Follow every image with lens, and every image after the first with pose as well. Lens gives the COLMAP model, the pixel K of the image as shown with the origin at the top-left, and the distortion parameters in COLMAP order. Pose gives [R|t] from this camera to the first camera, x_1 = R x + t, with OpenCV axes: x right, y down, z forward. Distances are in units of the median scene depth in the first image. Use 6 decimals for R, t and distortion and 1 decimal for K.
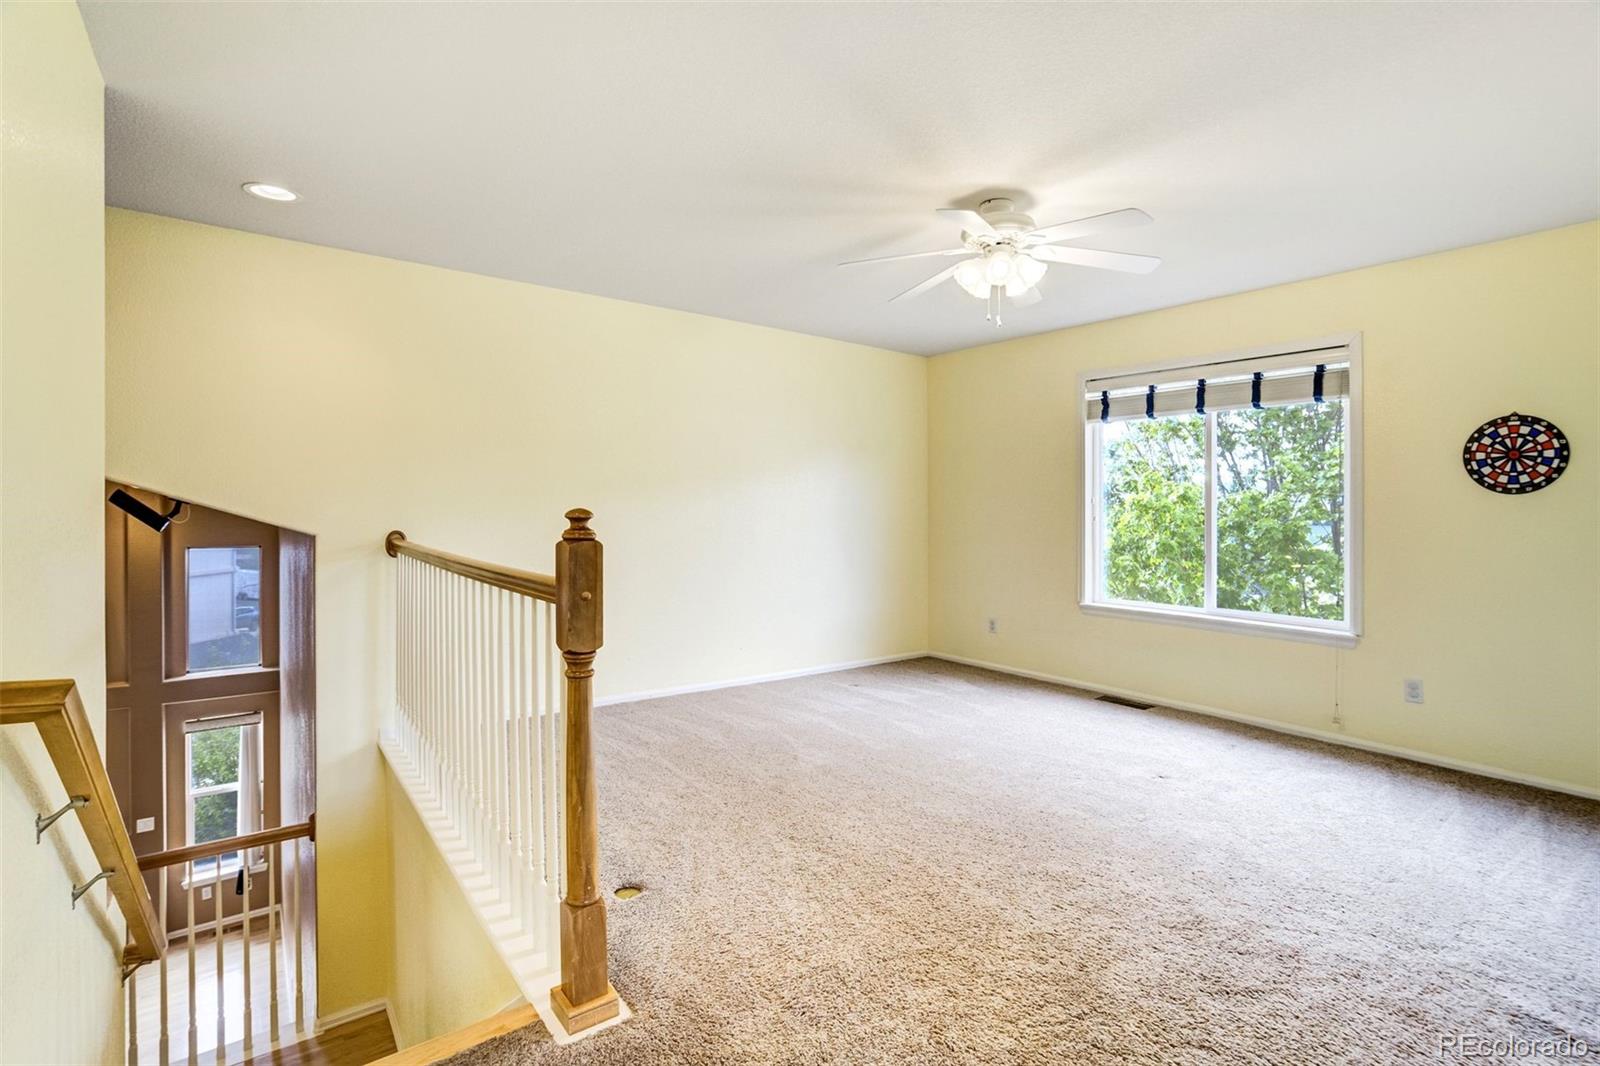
lens RADIAL K [[769.6, 0, 797.0], [0, 769.6, 529.3], [0, 0, 1]] dist [-0.036306, 0.010875]
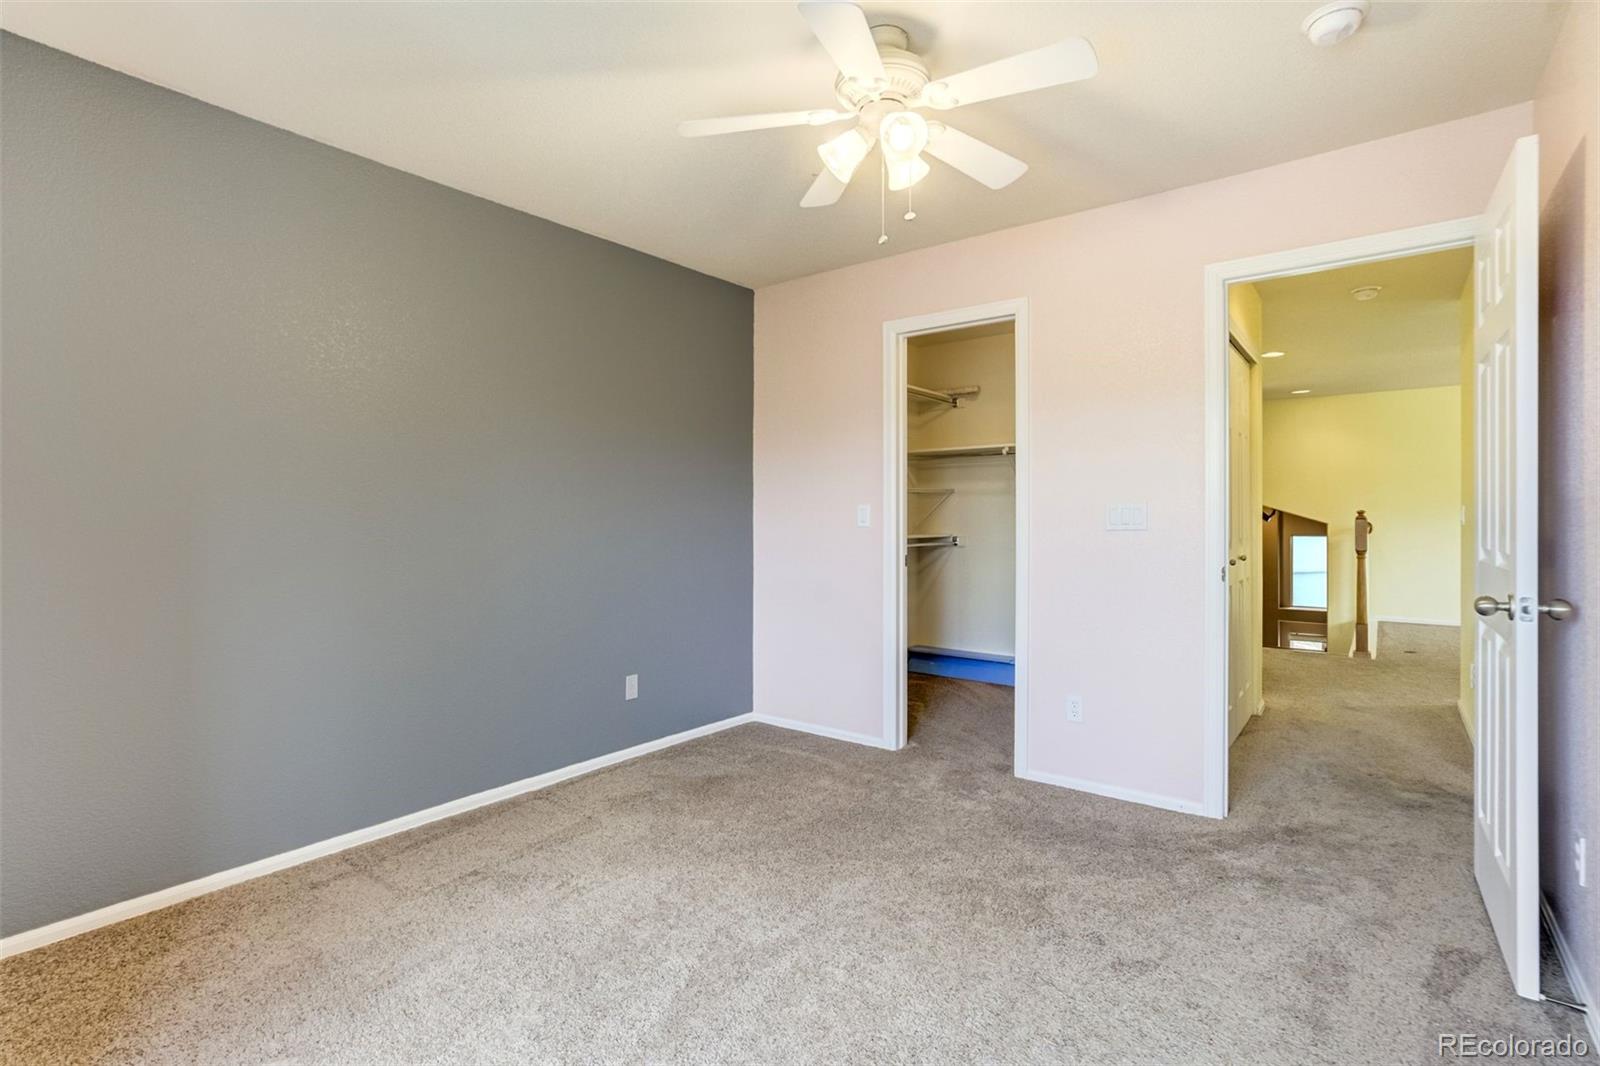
lens RADIAL K [[769.6, 0, 797.0], [0, 769.6, 529.3], [0, 0, 1]] dist [-0.036306, 0.010875]
pose [[0.273305, -0.003303, -0.961922, 1.024677], [-0.000814, 0.999993, -0.003665, 0.032813], [0.961927, 0.001785, 0.273301, -1.052345]]
